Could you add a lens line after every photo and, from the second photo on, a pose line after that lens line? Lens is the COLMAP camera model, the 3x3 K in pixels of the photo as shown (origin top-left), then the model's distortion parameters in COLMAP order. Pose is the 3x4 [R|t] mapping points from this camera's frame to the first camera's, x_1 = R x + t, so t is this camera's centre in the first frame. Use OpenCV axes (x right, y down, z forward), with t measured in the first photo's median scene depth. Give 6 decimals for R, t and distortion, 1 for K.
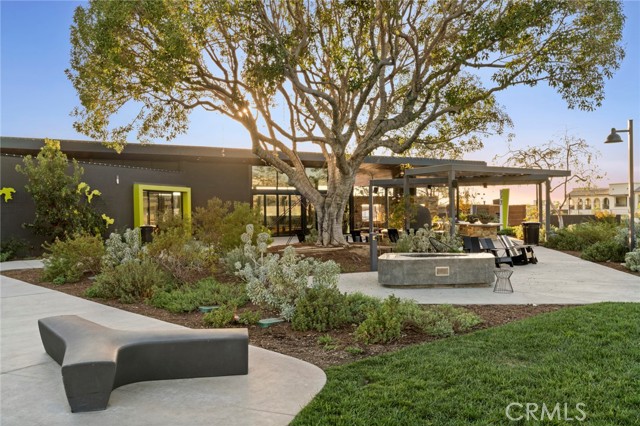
lens RADIAL K [[548.2, 0, 327.2], [0, 548.2, 231.8], [0, 0, 1]] dist [0.044578, 0.000113]
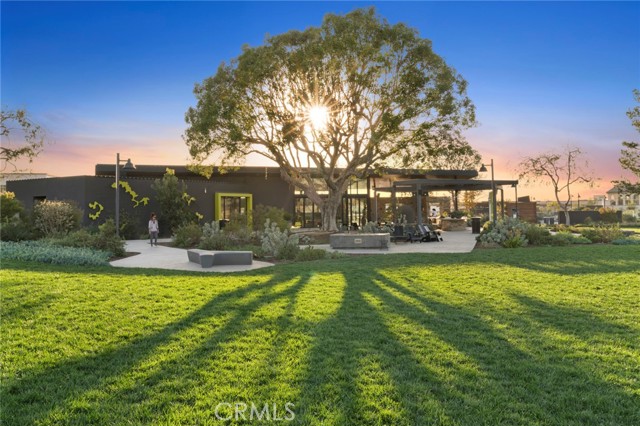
lens RADIAL K [[537.7, 0, 319.7], [0, 537.7, 213.7], [0, 0, 1]] dist [-0.001345, 0.000658]
pose [[0.990256, -0.000998, -0.139256, 0.190029], [-0.002271, 0.999726, -0.023314, 0.008619], [0.139241, 0.023403, 0.989982, -0.572110]]
